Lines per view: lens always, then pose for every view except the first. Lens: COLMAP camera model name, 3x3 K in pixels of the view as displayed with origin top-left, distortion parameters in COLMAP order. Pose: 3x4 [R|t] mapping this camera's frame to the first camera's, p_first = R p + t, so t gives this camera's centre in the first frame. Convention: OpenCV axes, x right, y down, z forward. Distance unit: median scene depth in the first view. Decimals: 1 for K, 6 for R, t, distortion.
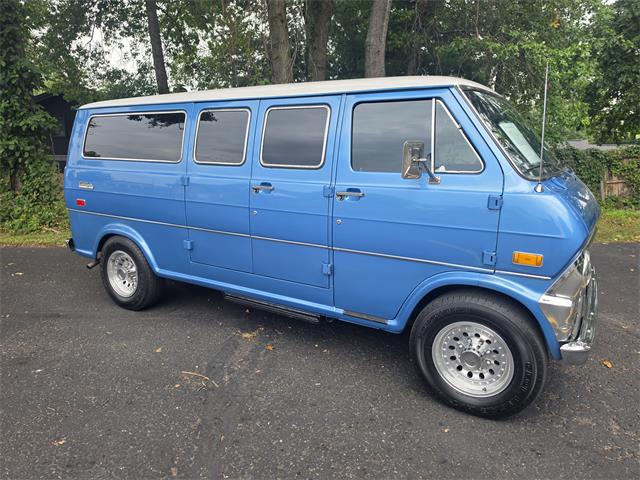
lens RADIAL K [[447.5, 0, 310.3], [0, 447.5, 232.2], [0, 0, 1]] dist [0.029737, -0.037683]
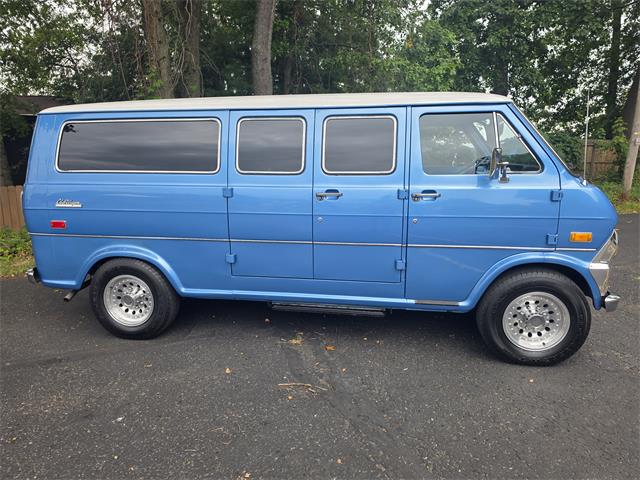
lens RADIAL K [[447.5, 0, 308.9], [0, 447.5, 238.4], [0, 0, 1]] dist [0.029737, -0.037683]
pose [[0.924515, -0.088073, 0.370831, -0.468939], [0.086263, 0.996040, 0.021501, -0.020718], [-0.371256, 0.012111, 0.928452, 0.048257]]
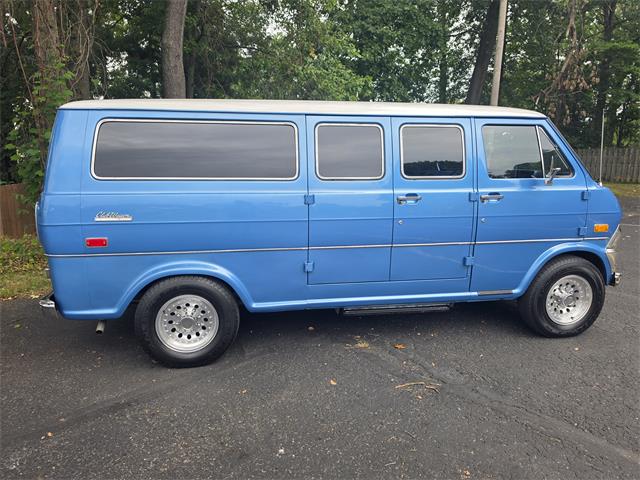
lens RADIAL K [[447.5, 0, 313.4], [0, 447.5, 235.3], [0, 0, 1]] dist [0.029737, -0.037683]
pose [[0.738427, -0.126532, 0.662355, -0.870570], [0.129549, 0.990560, 0.044802, -0.077645], [-0.661772, 0.052724, 0.747849, 0.299906]]
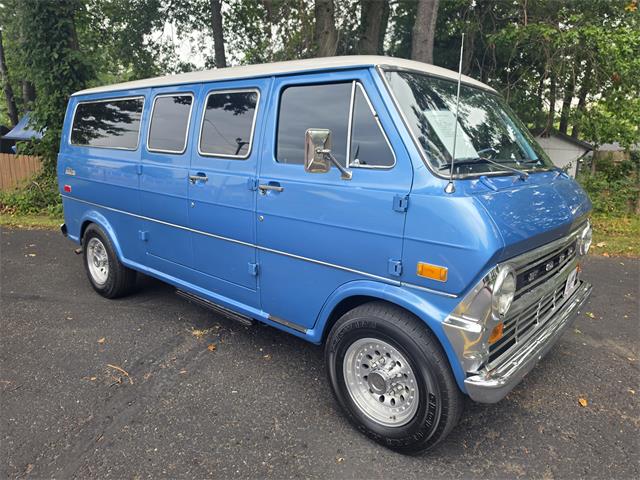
lens RADIAL K [[447.5, 0, 321.7], [0, 447.5, 239.6], [0, 0, 1]] dist [0.029737, -0.037683]
pose [[0.988315, 0.052652, -0.143041, 0.250604], [-0.049187, 0.998407, 0.027655, -0.008358], [0.144269, -0.020297, 0.989330, 0.088693]]
